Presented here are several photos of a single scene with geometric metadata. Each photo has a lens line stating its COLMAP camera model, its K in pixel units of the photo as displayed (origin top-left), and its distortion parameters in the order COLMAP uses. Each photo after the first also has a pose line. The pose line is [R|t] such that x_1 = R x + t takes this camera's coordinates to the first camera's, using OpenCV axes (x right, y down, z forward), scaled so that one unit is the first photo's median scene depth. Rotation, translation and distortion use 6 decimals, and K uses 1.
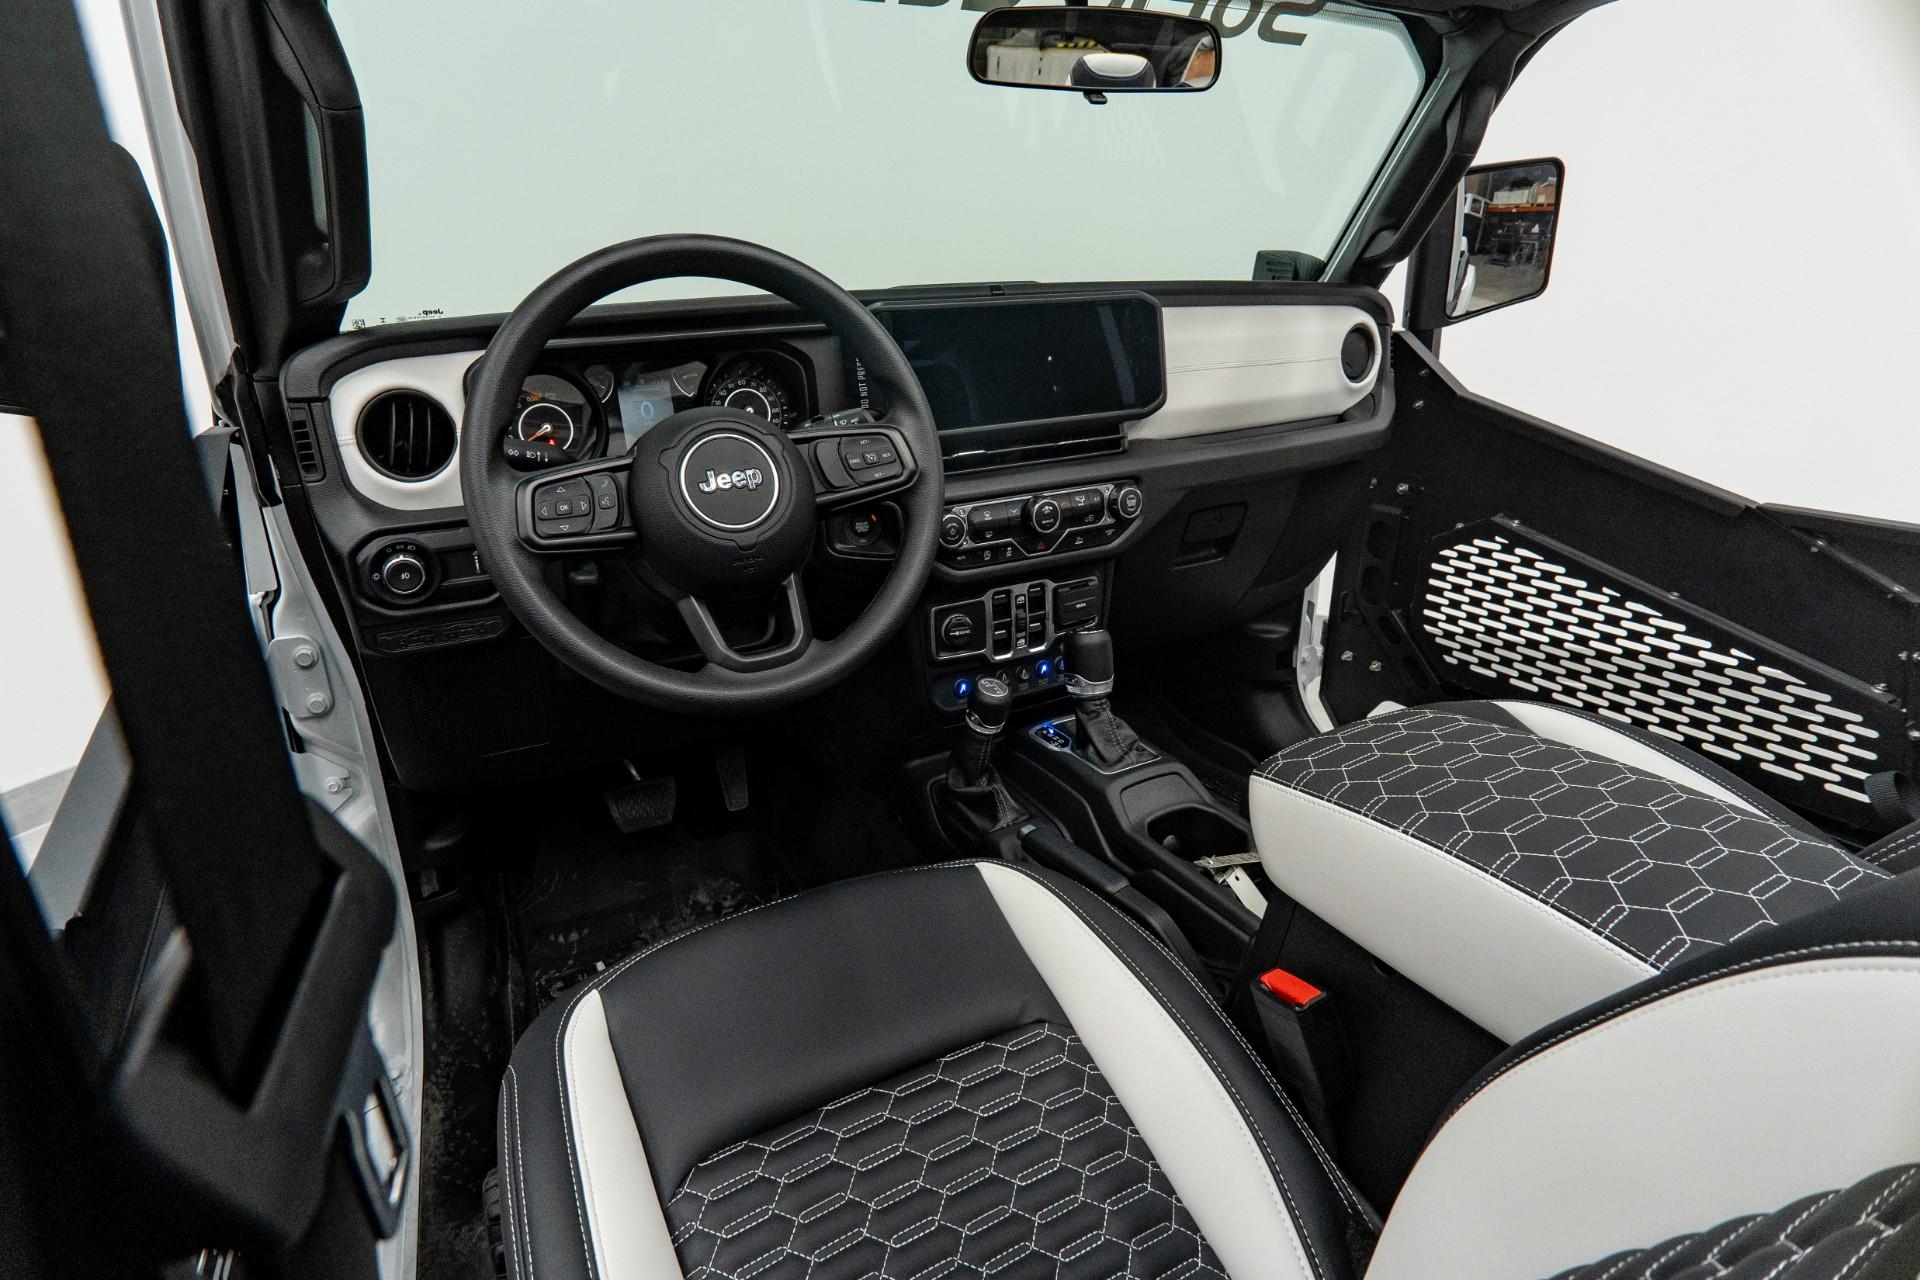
lens RADIAL K [[894.7, 0, 957.6], [0, 894.7, 631.8], [0, 0, 1]] dist [-0.002409, 0.000315]
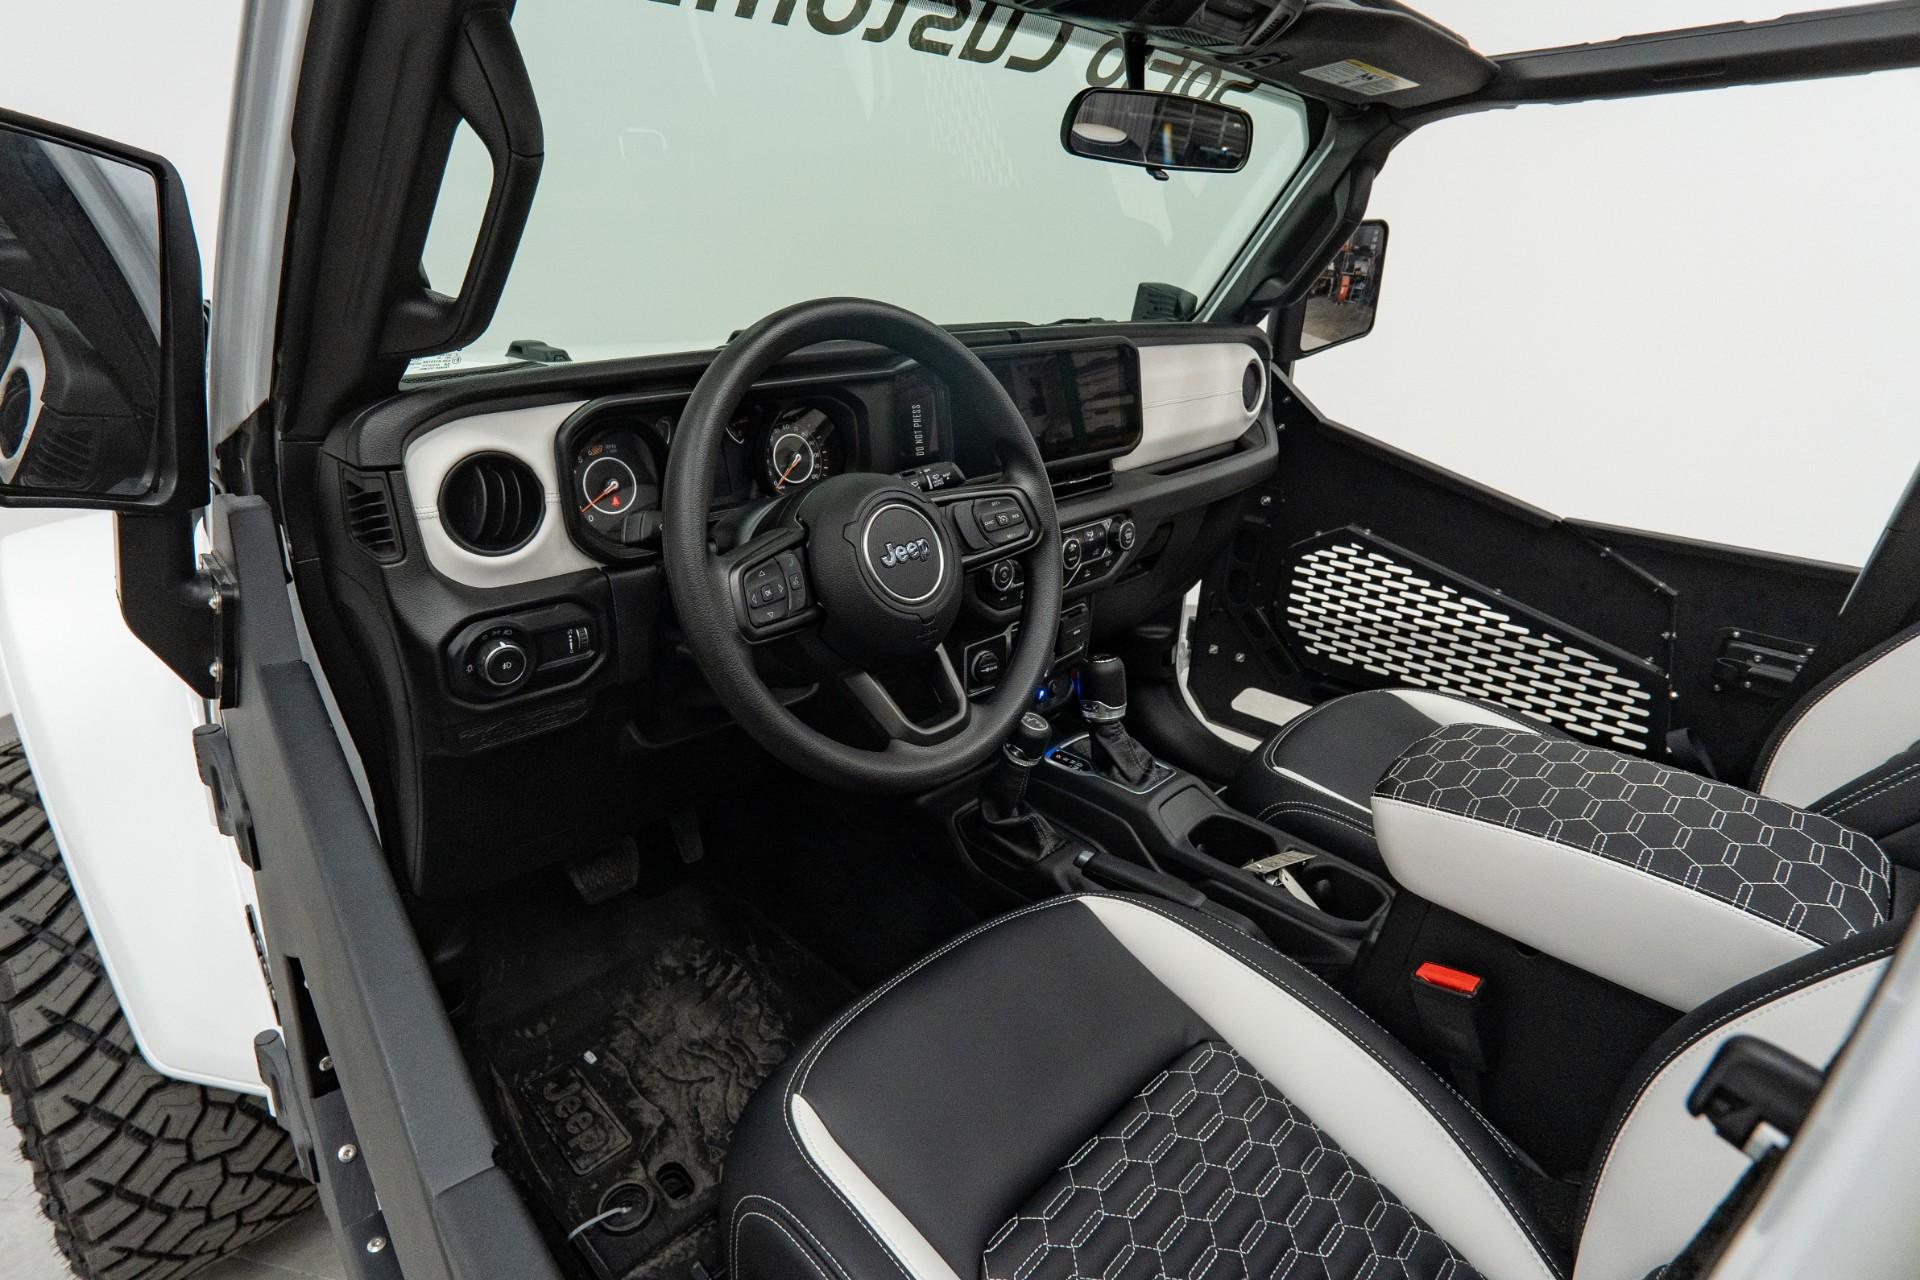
lens RADIAL K [[902.4, 0, 965.3], [0, 902.4, 621.7], [0, 0, 1]] dist [-0.002507, -0.000032]
pose [[0.960758, -0.052714, 0.272332, -0.287579], [0.051822, 0.998601, 0.010475, -0.061899], [-0.272503, 0.004049, 0.962146, 0.017159]]
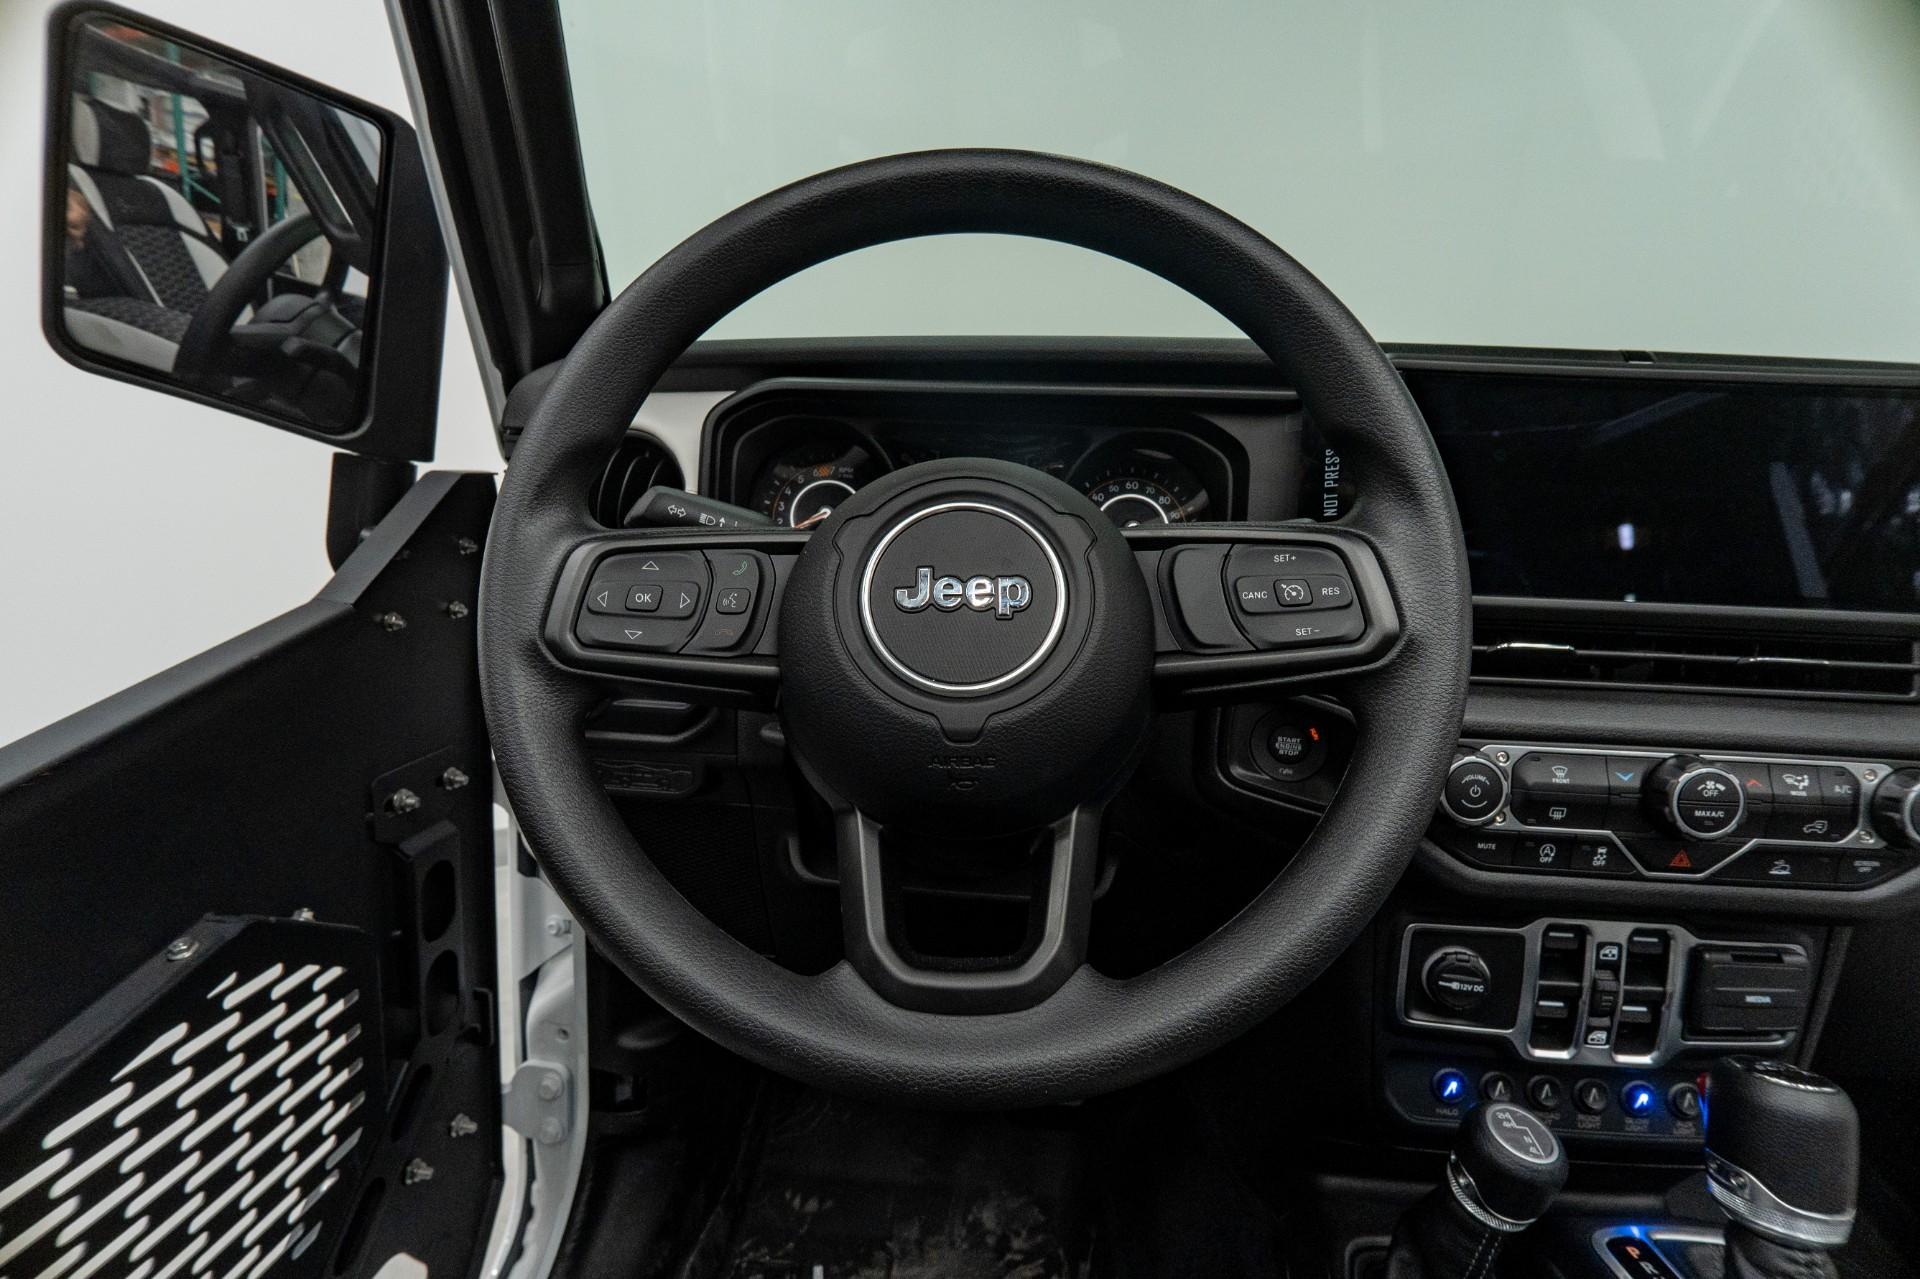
lens RADIAL K [[894.7, 0, 957.6], [0, 894.7, 631.3], [0, 0, 1]] dist [-0.002409, 0.000315]
pose [[0.843779, 0.133184, -0.519904, -0.001427], [-0.241779, 0.959181, -0.146682, -0.046917], [0.479146, 0.249469, 0.841537, 0.359799]]
